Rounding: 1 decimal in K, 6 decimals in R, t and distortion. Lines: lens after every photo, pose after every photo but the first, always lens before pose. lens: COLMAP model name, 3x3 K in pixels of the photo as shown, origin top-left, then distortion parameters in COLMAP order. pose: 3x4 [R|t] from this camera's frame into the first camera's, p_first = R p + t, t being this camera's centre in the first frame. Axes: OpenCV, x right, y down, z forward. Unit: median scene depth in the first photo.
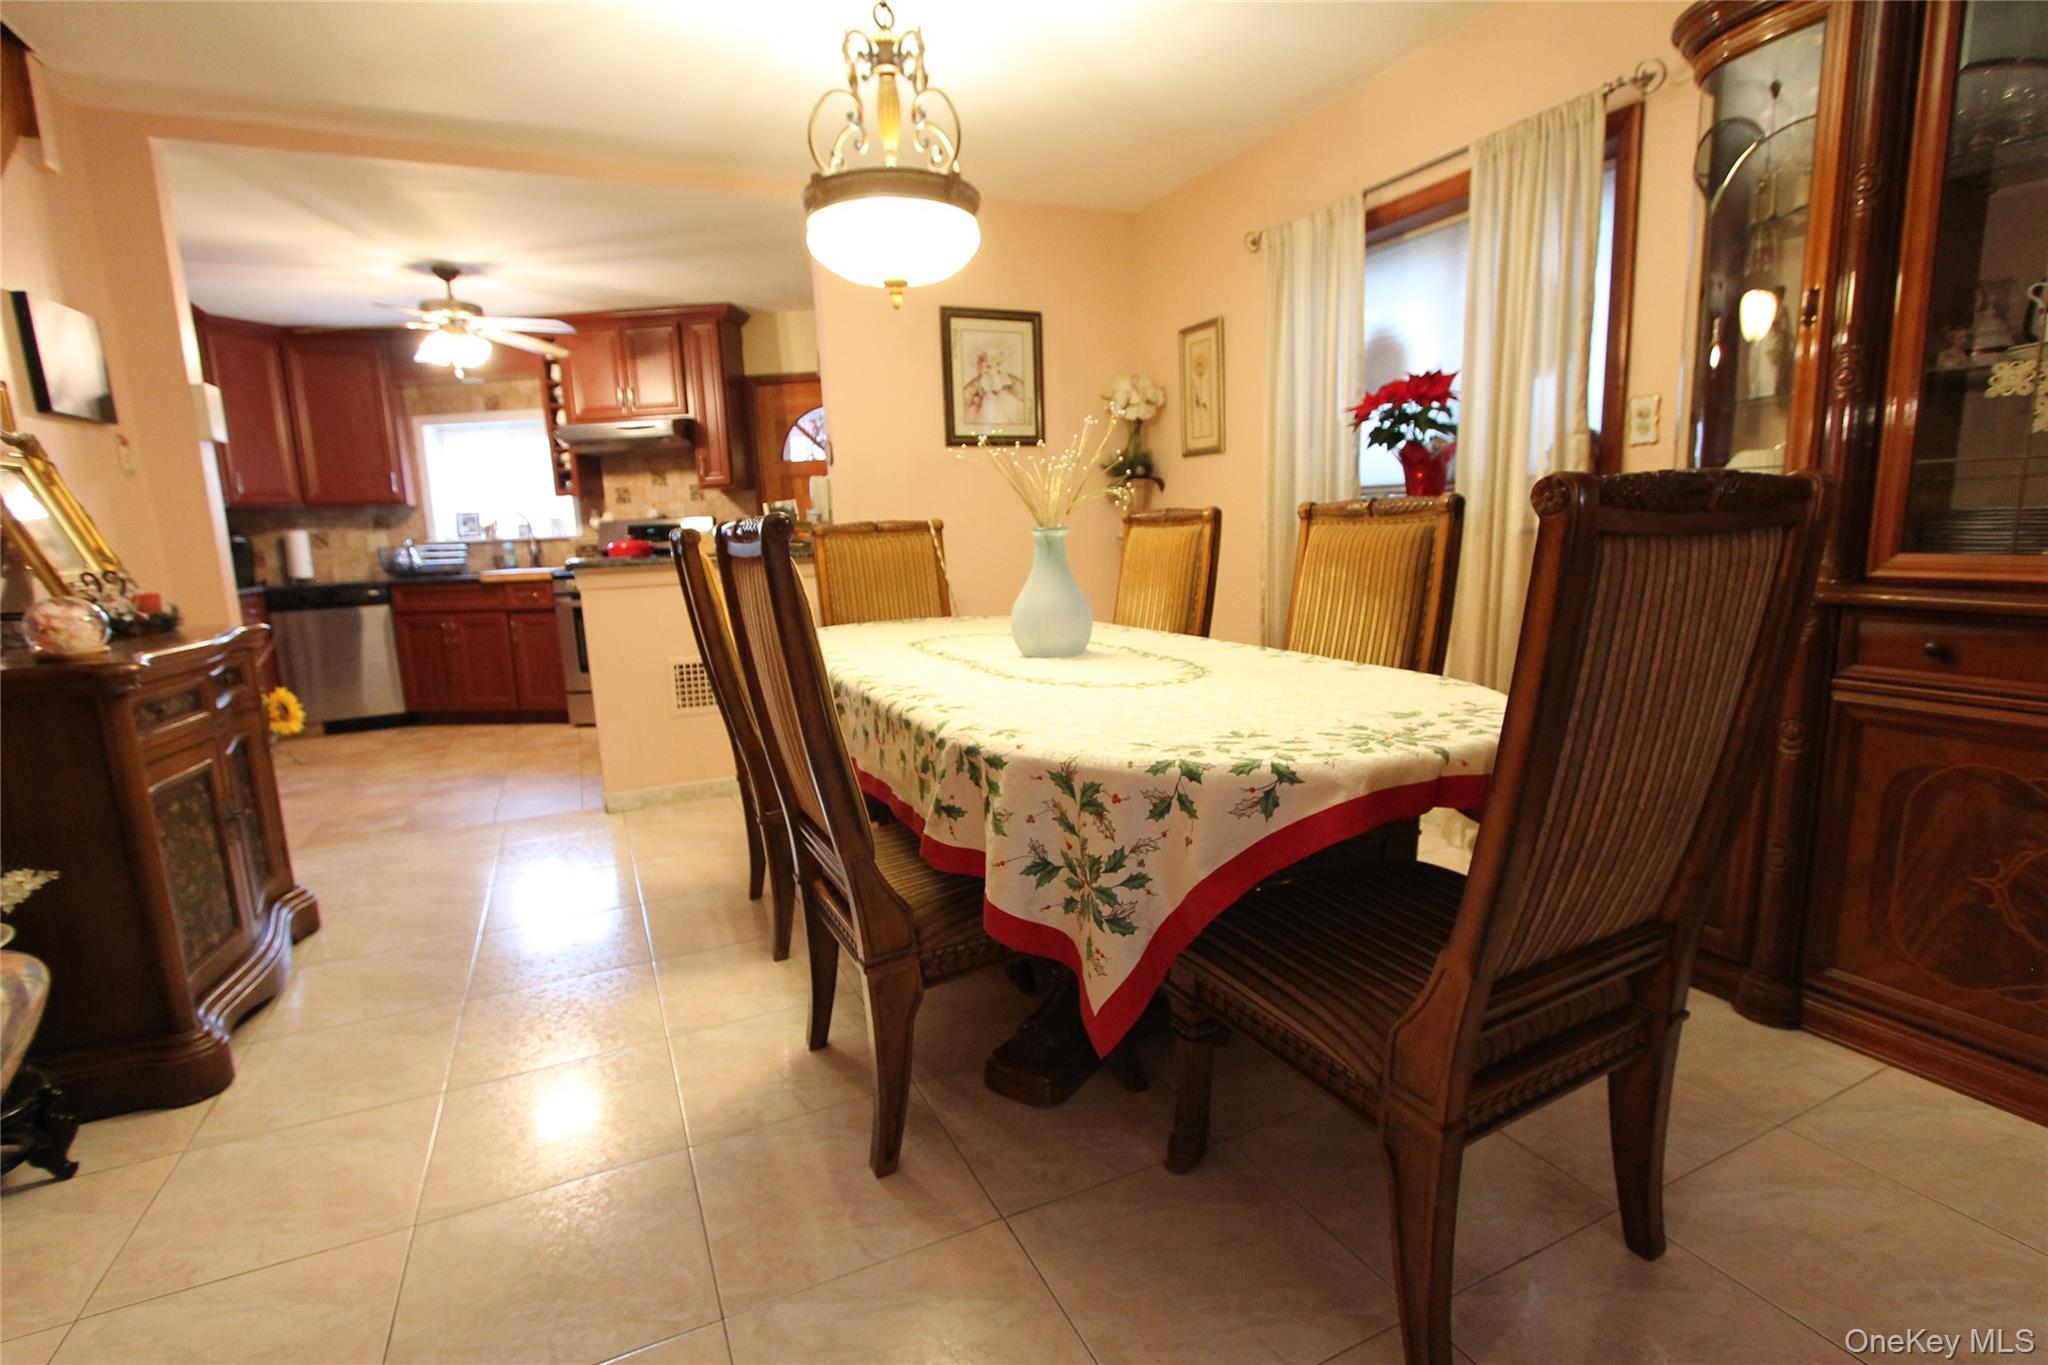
lens RADIAL K [[949.6, 0, 1022.2], [0, 949.6, 693.6], [0, 0, 1]] dist [-0.013019, -0.000007]
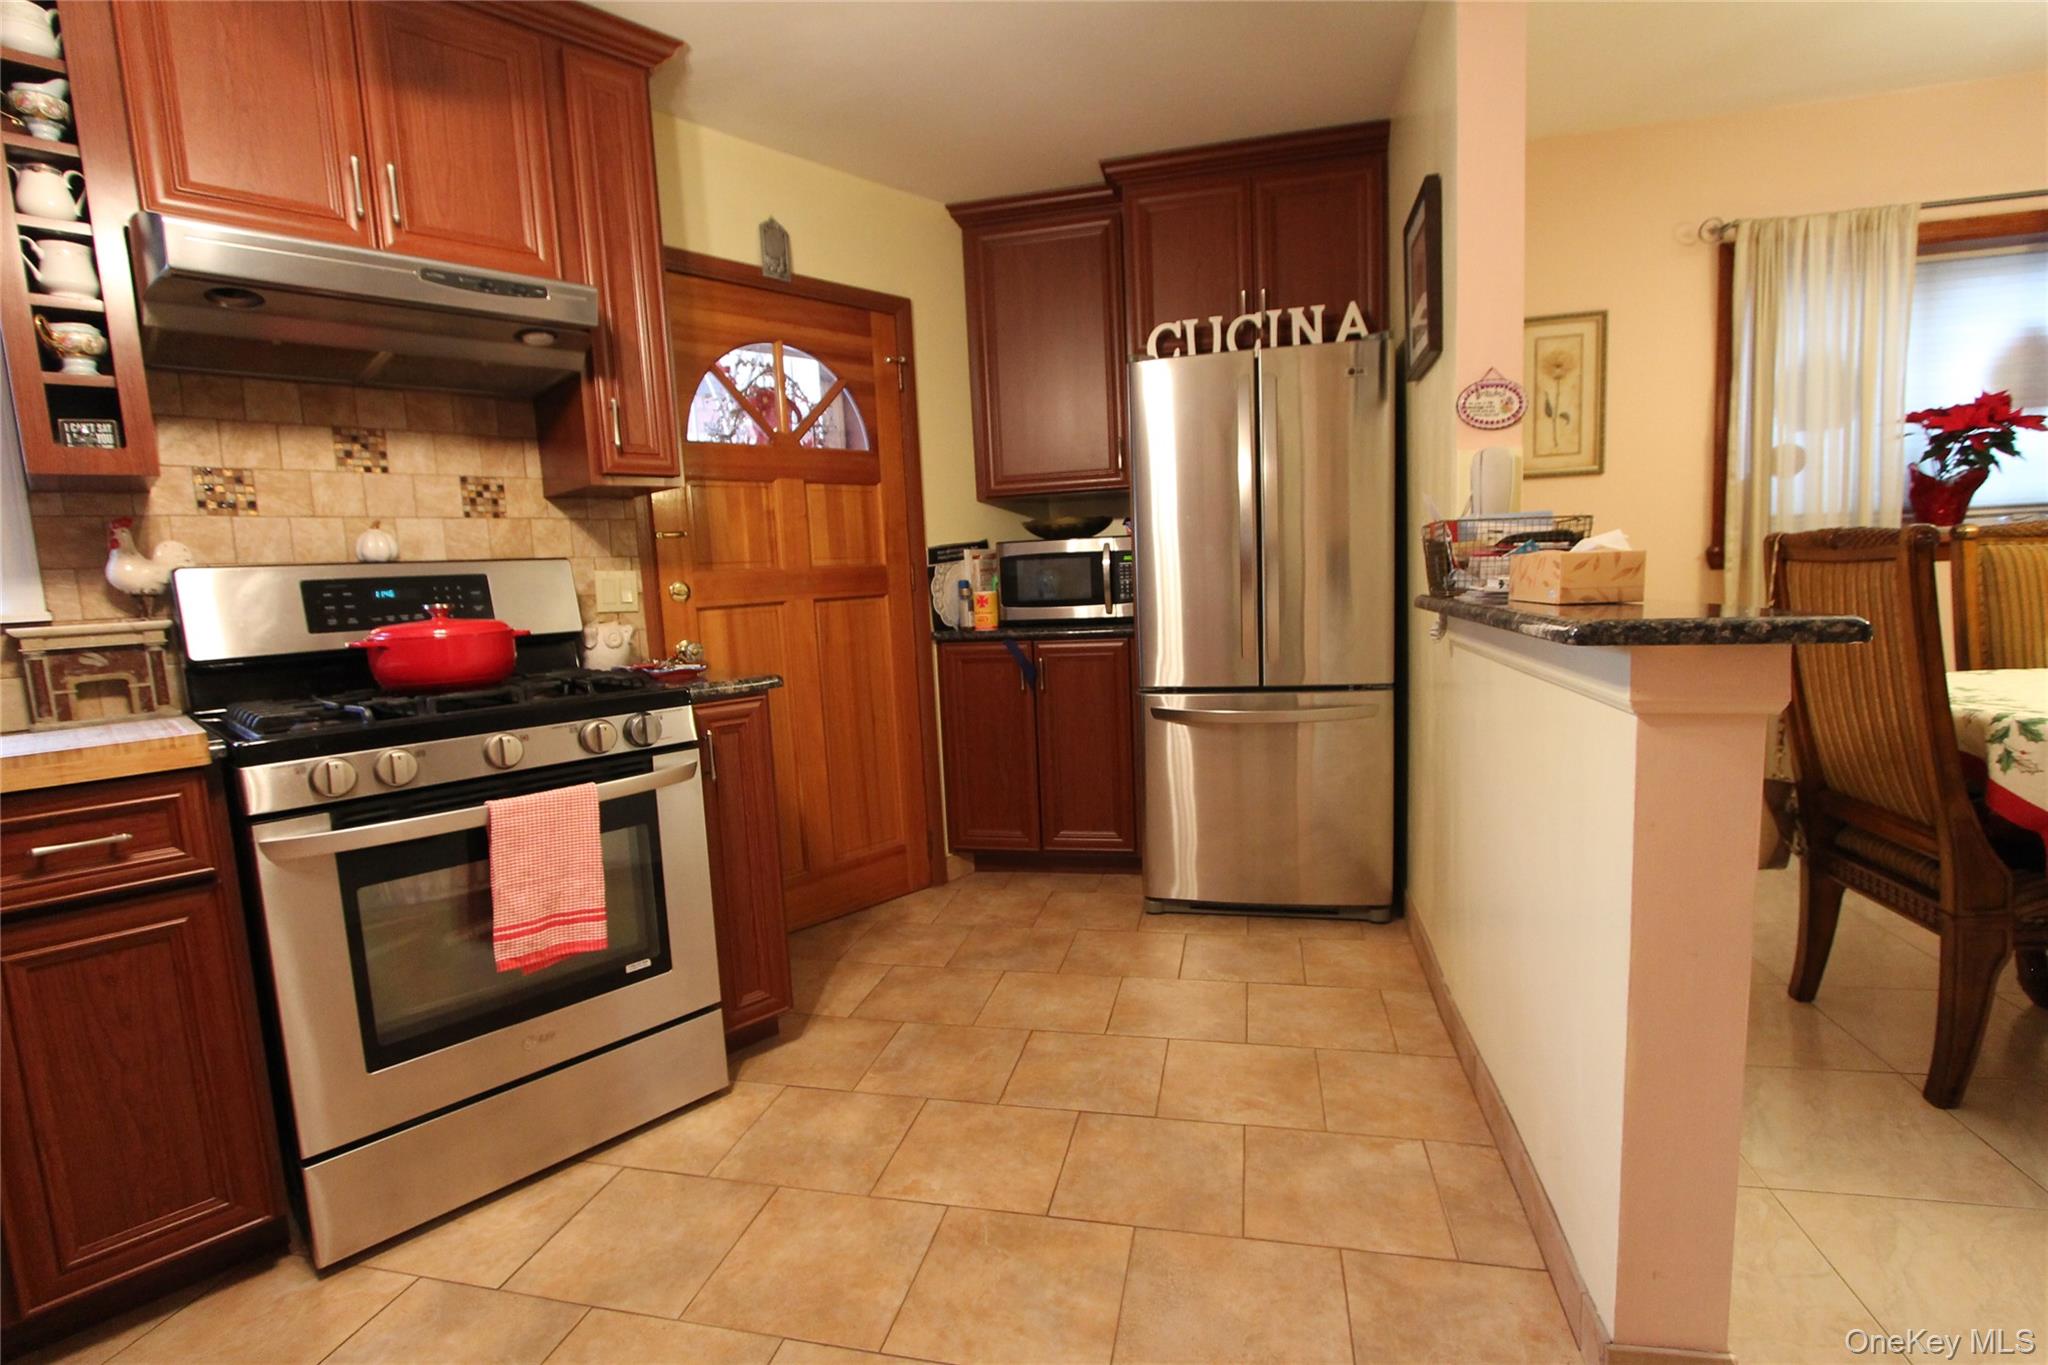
lens RADIAL K [[949.6, 0, 1024.9], [0, 949.6, 684.3], [0, 0, 1]] dist [-0.013019, -0.000007]
pose [[0.632501, -0.083313, 0.770065, -0.512552], [0.161164, 0.986595, -0.025635, -0.093343], [-0.757607, 0.140321, 0.637450, 0.609362]]
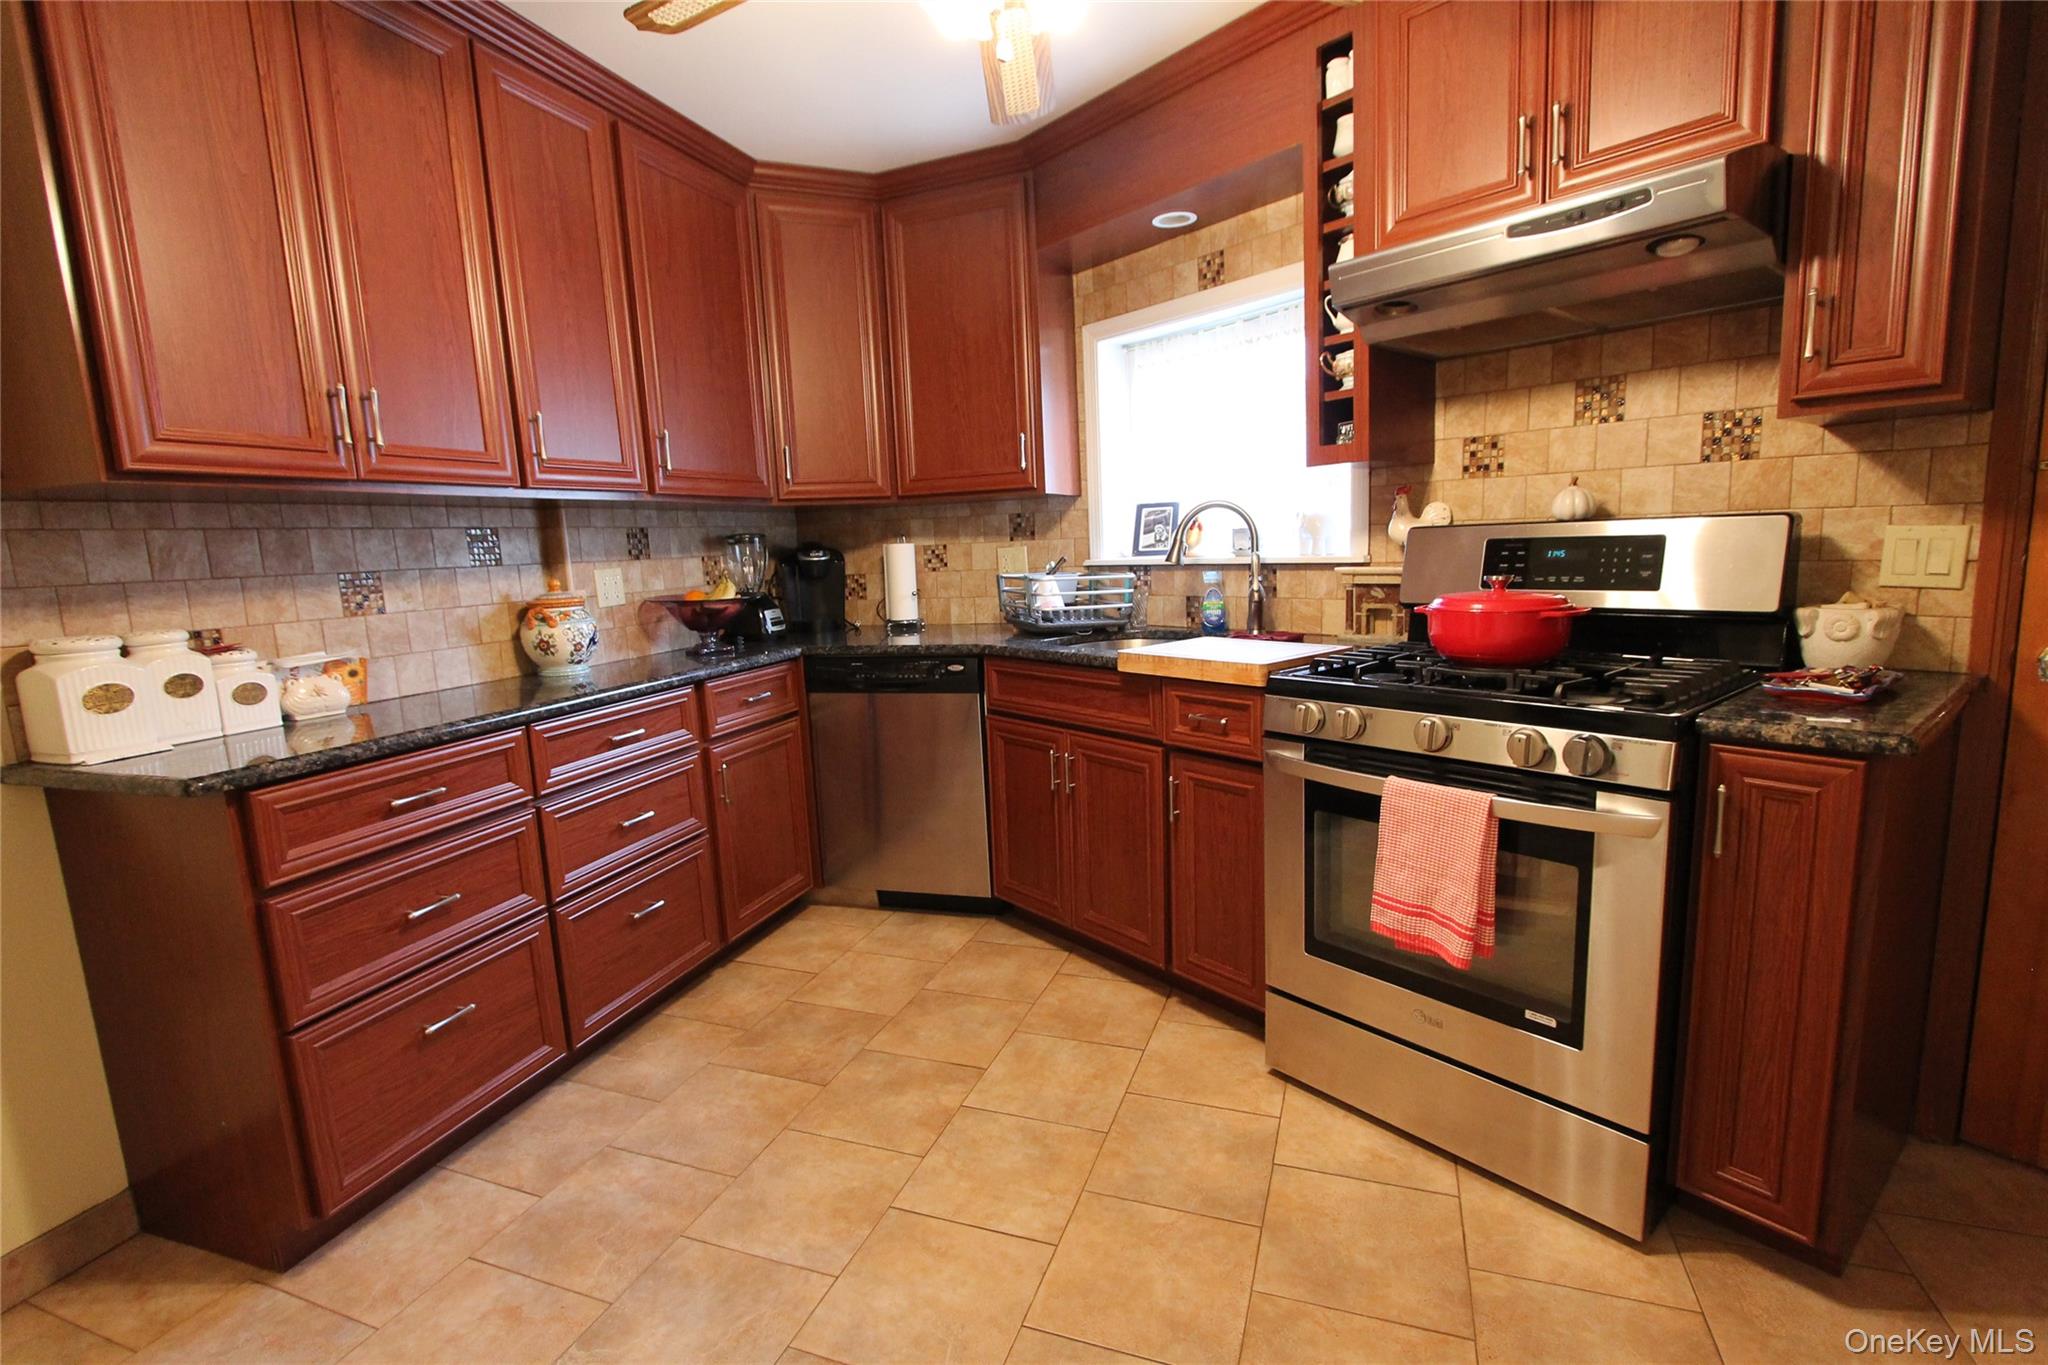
lens RADIAL K [[949.6, 0, 1016.8], [0, 949.6, 688.6], [0, 0, 1]] dist [-0.013019, -0.000007]
pose [[0.695001, 0.118805, -0.709125, -0.279530], [-0.105153, 0.992445, 0.063213, -0.124922], [0.711278, 0.030633, 0.702243, 0.622874]]
